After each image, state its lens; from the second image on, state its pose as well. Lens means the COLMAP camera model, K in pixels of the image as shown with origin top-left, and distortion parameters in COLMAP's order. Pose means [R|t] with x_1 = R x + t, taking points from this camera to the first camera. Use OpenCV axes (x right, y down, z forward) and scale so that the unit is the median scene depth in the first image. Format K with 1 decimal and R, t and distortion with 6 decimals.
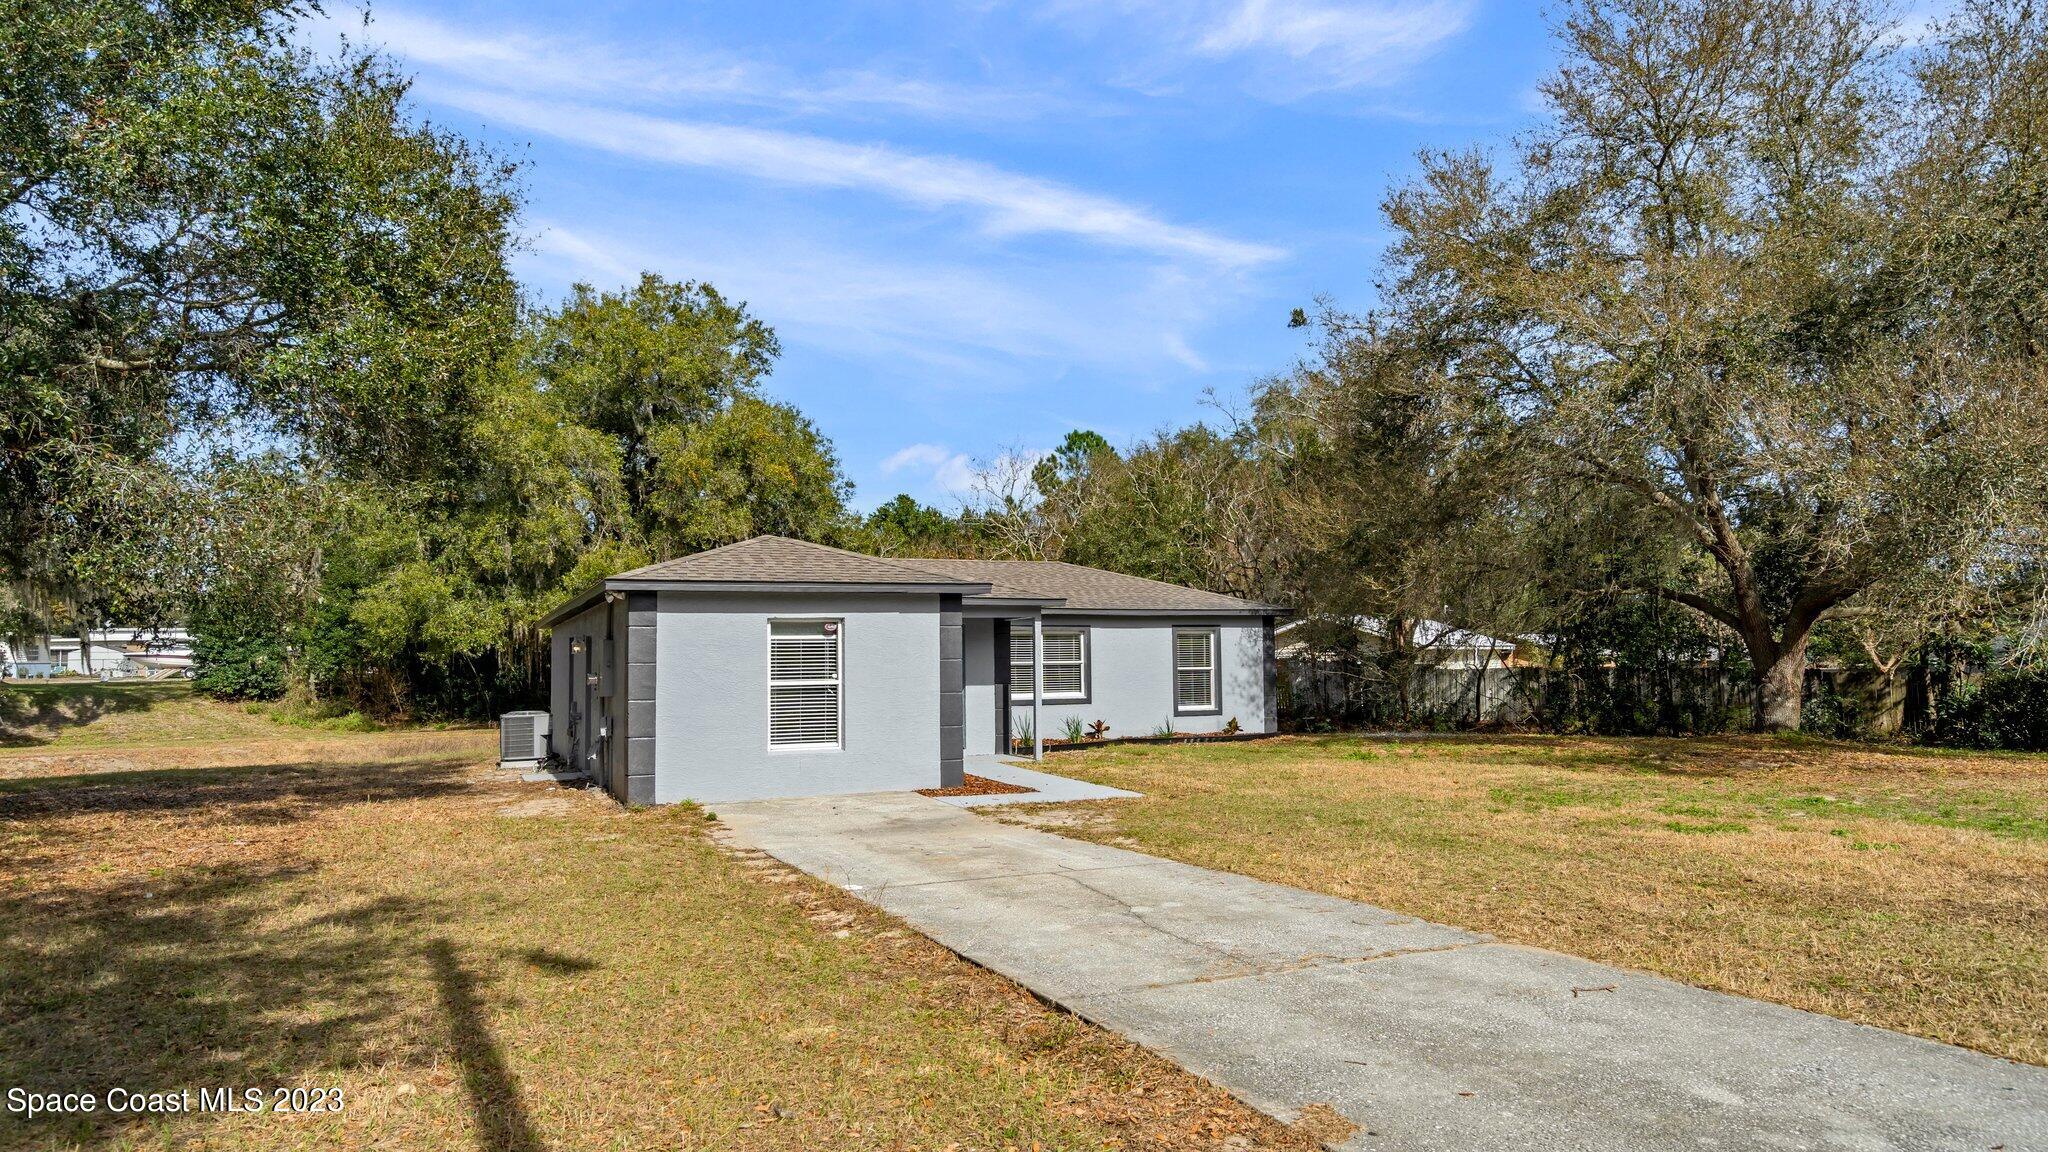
lens RADIAL K [[1245.9, 0, 1025.0], [0, 1245.9, 573.2], [0, 0, 1]] dist [0.001116, -0.001746]
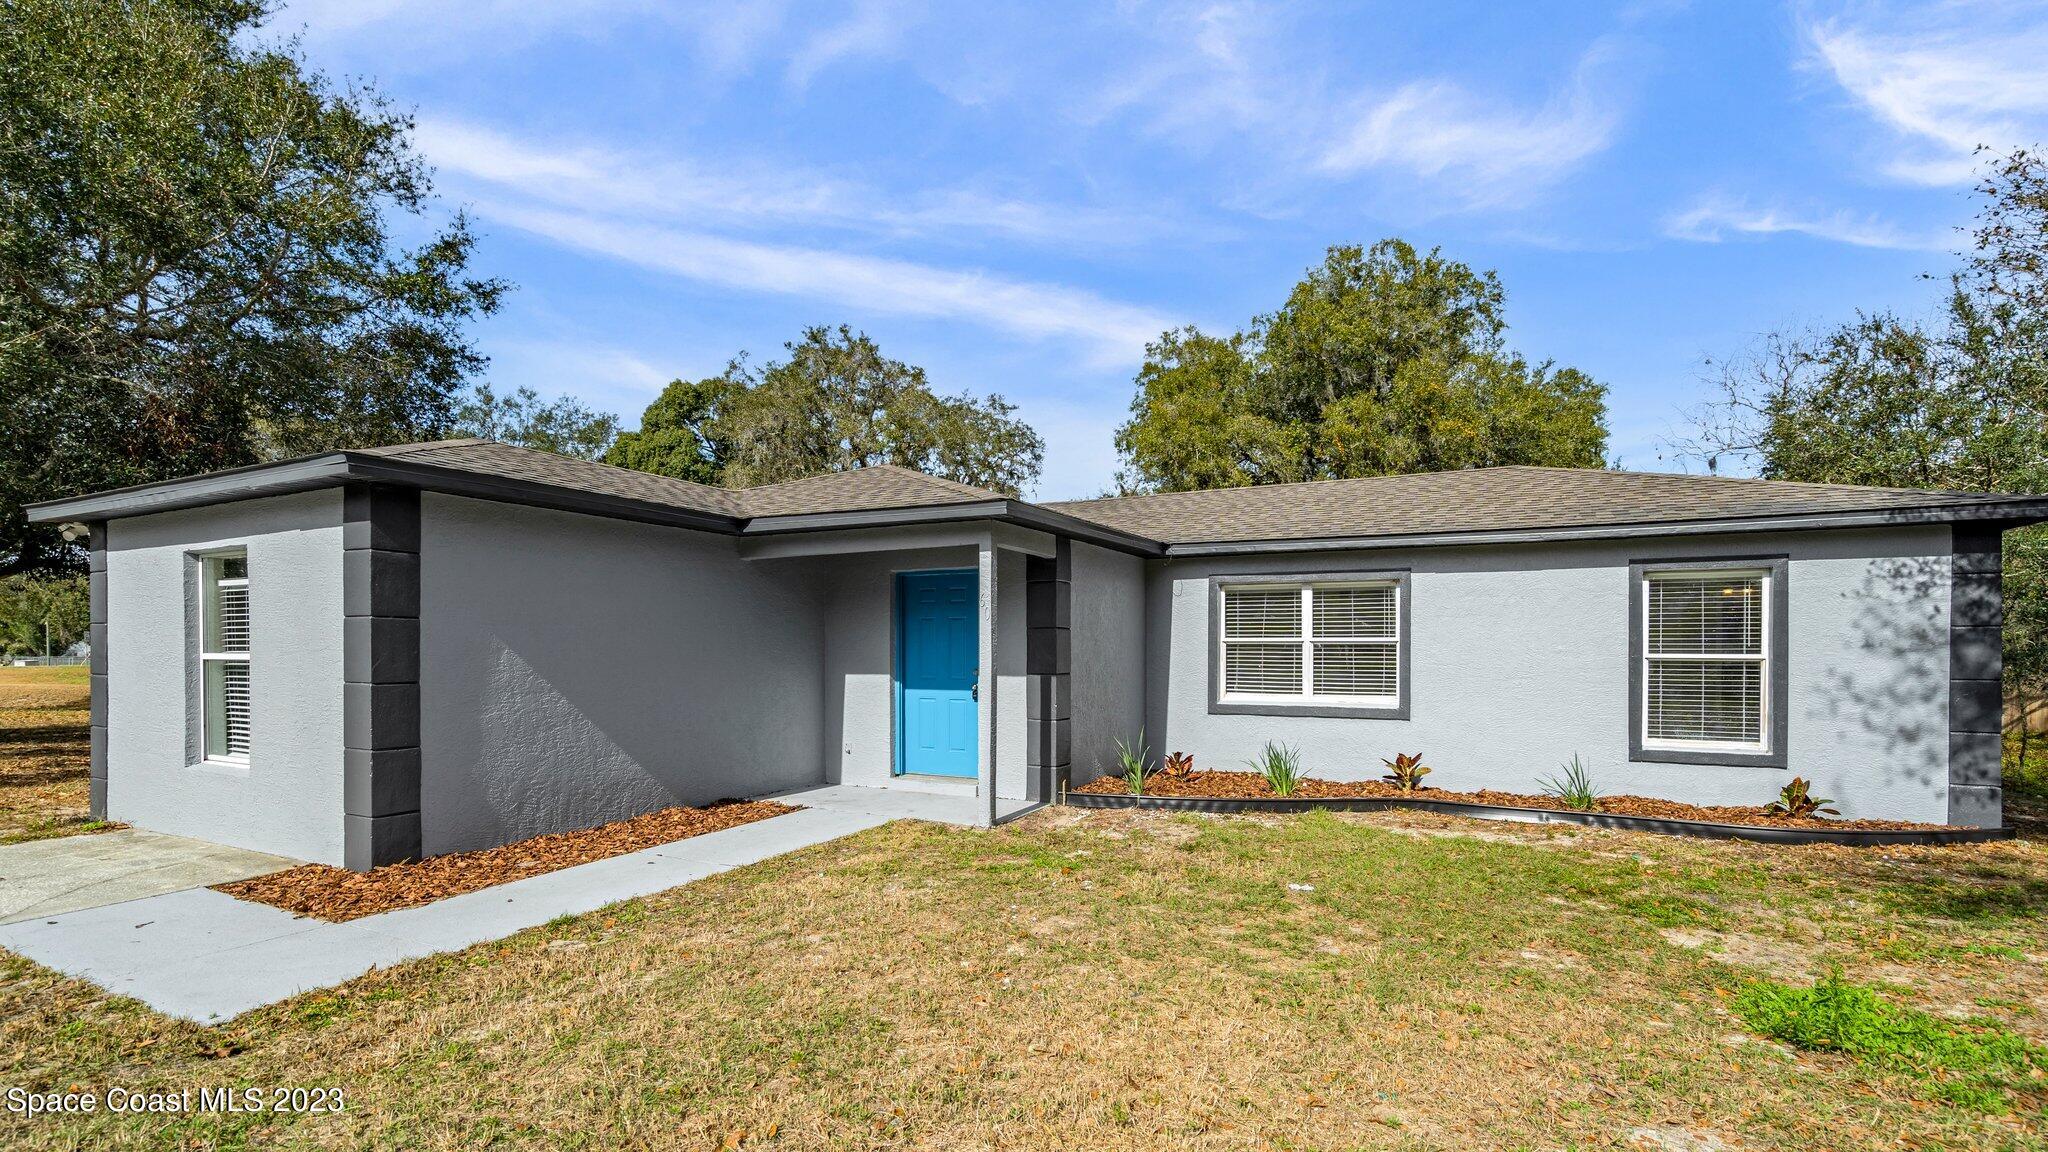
lens RADIAL K [[945.1, 0, 1016.0], [0, 945.1, 650.4], [0, 0, 1]] dist [-0.004199, 0.000024]
pose [[0.612066, 0.011294, -0.790726, 0.248296], [0.044646, 0.997810, 0.048810, 0.047317], [0.789545, -0.065178, 0.610222, 0.604124]]
